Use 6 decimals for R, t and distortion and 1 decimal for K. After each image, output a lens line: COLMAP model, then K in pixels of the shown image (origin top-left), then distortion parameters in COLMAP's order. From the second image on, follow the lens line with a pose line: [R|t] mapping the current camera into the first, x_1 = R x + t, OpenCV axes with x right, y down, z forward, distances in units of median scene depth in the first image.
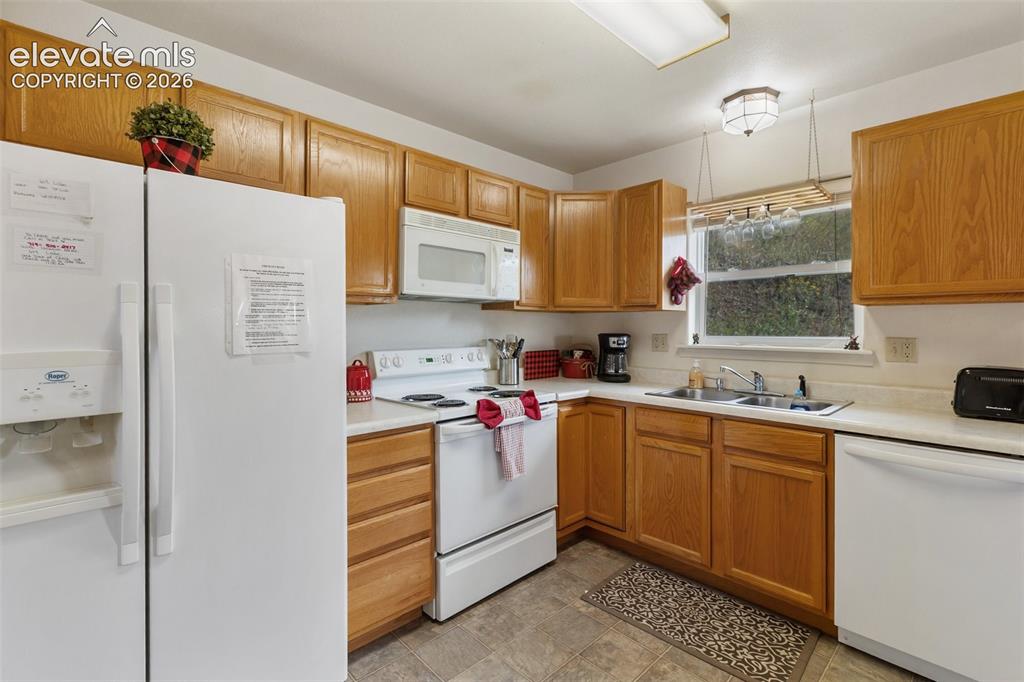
lens RADIAL K [[462.7, 0, 514.7], [0, 462.7, 328.6], [0, 0, 1]] dist [0.008226, -0.001520]
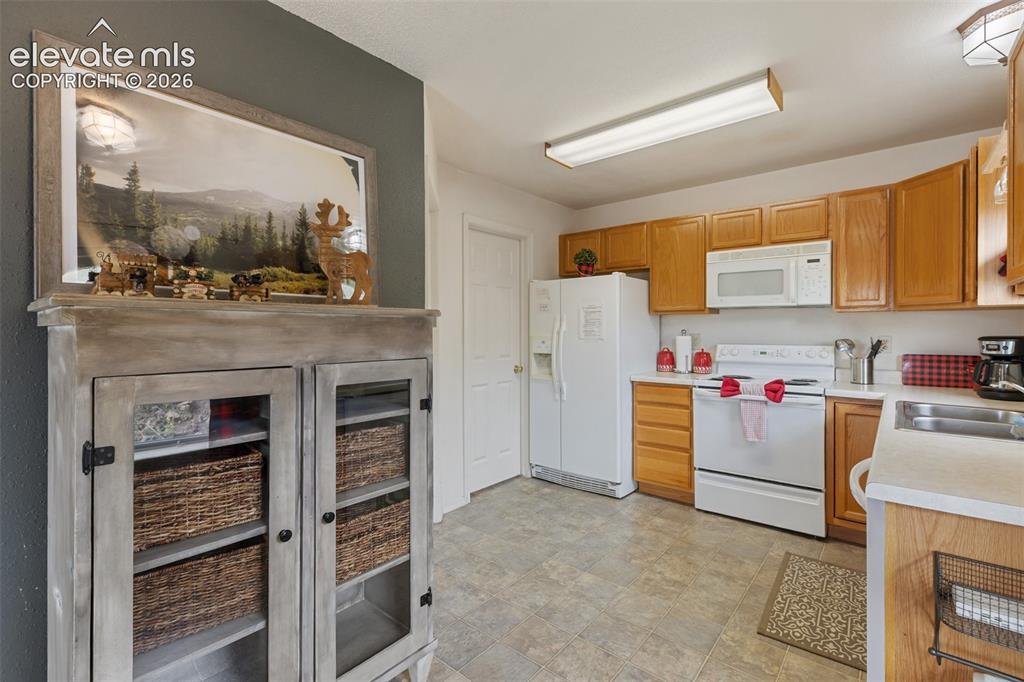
lens RADIAL K [[462.7, 0, 513.0], [0, 462.7, 333.6], [0, 0, 1]] dist [0.008226, -0.001520]
pose [[0.115340, 0.008739, -0.993288, 1.274222], [-0.001148, 0.999962, 0.008664, 0.001702], [0.993325, 0.000141, 0.115346, 0.158403]]
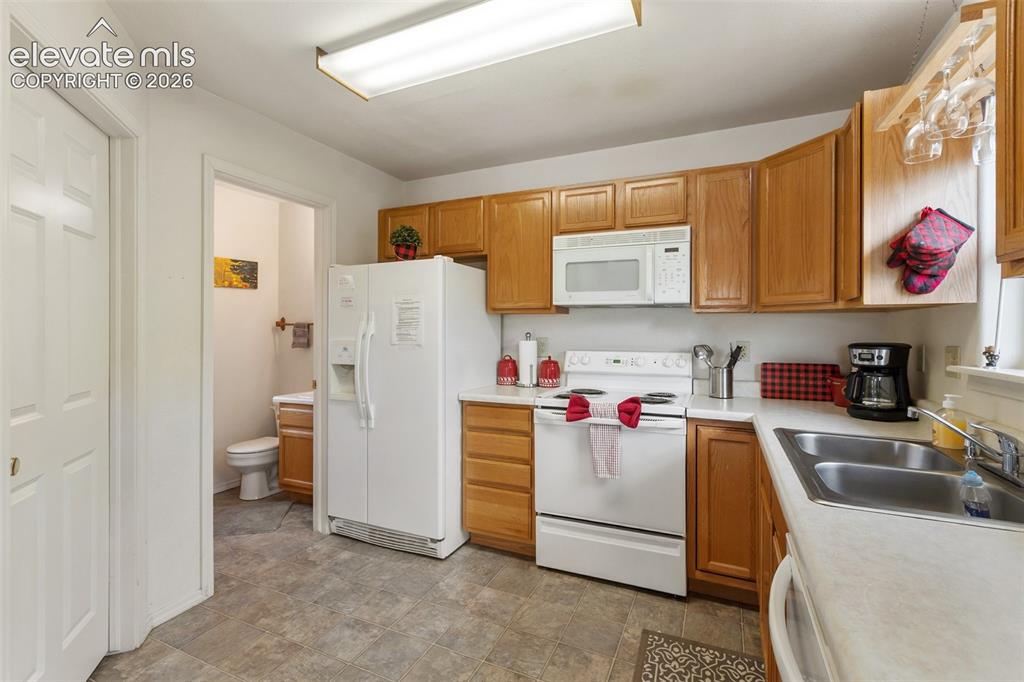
lens RADIAL K [[462.7, 0, 508.2], [0, 462.7, 333.0], [0, 0, 1]] dist [0.008226, -0.001520]
pose [[0.370568, 0.005708, -0.928788, 0.900616], [-0.006155, 0.999974, 0.003690, -0.002877], [0.928785, 0.004349, 0.370593, 0.421133]]
